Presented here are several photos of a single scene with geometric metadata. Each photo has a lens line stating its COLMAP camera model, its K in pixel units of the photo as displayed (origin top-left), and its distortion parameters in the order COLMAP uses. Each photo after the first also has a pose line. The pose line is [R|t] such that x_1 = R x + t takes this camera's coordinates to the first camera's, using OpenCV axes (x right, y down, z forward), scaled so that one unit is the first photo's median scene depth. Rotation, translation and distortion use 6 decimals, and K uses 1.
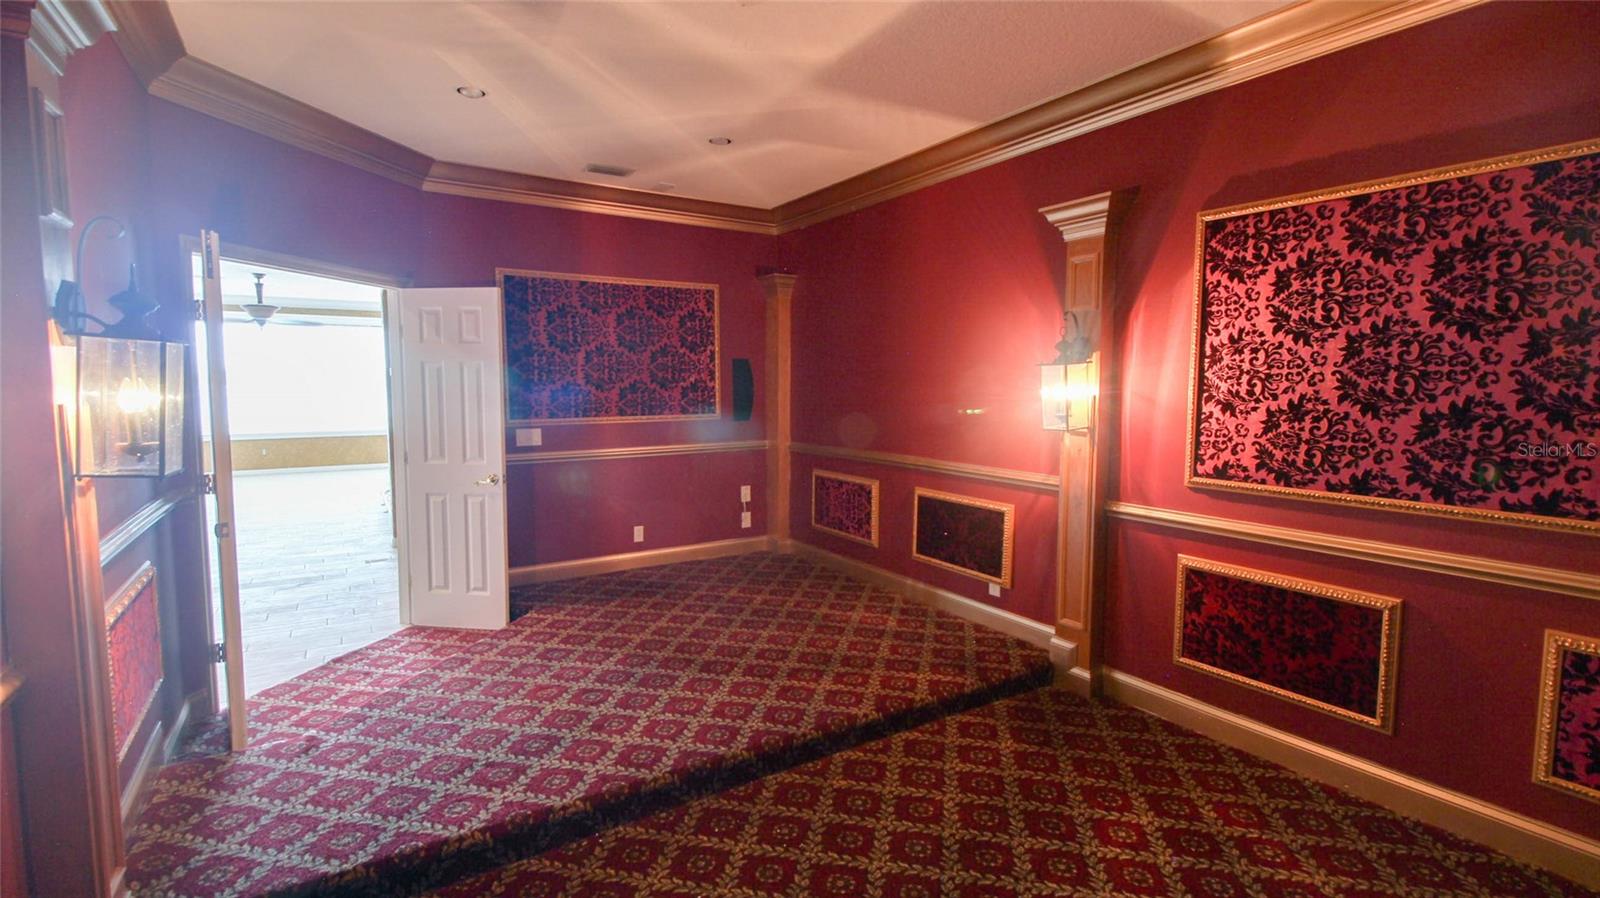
lens RADIAL K [[733.7, 0, 803.5], [0, 733.7, 440.8], [0, 0, 1]] dist [0.019620, -0.014324]
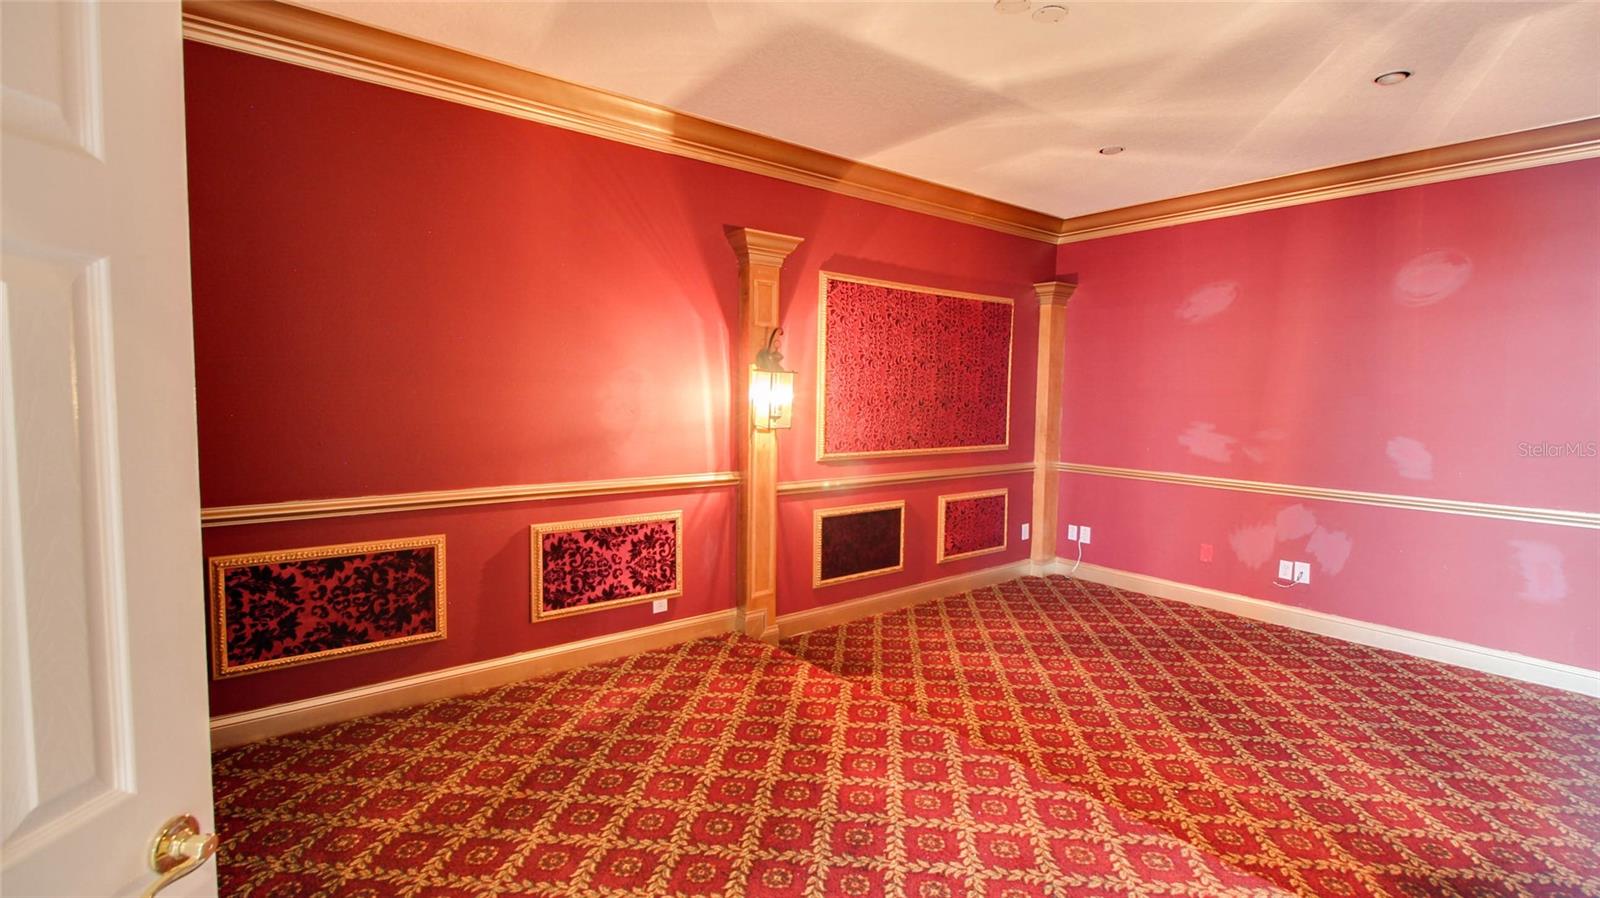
lens RADIAL K [[733.7, 0, 803.5], [0, 733.7, 440.8], [0, 0, 1]] dist [0.019620, -0.014324]
pose [[-0.096951, -0.074023, 0.992533, -0.719829], [0.063268, 0.994755, 0.080369, -0.076388], [-0.993276, 0.070587, -0.091759, 0.942742]]
